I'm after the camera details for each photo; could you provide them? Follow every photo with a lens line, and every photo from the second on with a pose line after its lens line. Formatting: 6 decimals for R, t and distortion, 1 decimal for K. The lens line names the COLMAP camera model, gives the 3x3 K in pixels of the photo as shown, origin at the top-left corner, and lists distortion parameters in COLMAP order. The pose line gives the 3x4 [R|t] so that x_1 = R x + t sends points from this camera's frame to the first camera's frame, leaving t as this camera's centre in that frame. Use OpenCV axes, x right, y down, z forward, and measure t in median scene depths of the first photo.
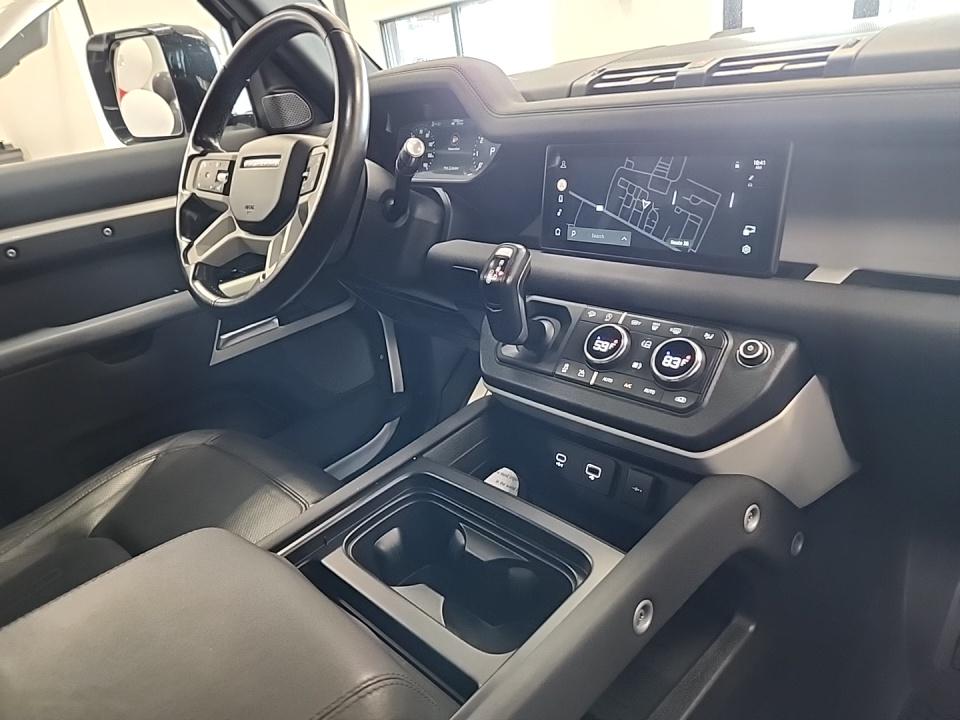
lens RADIAL K [[640.2, 0, 490.9], [0, 640.2, 362.1], [0, 0, 1]] dist [0.001735, 0.000544]
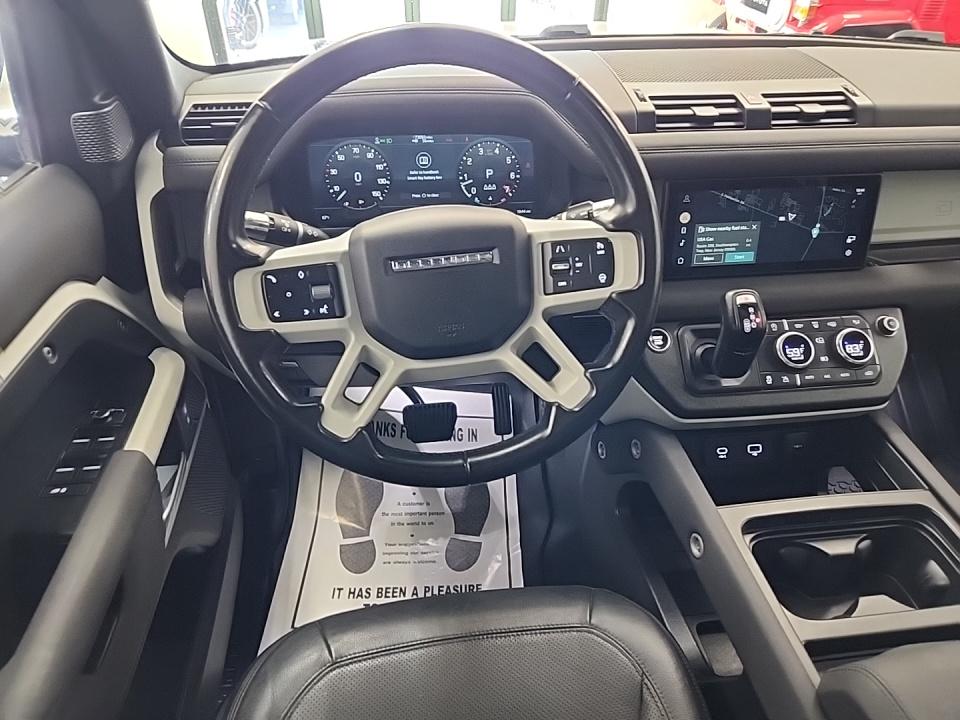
lens RADIAL K [[640.2, 0, 490.9], [0, 640.2, 362.1], [0, 0, 1]] dist [0.001735, 0.000544]
pose [[0.633645, -0.343893, 0.692987, -0.949077], [0.243310, 0.938899, 0.243451, -0.404972], [-0.734366, 0.014349, 0.678602, 0.541329]]
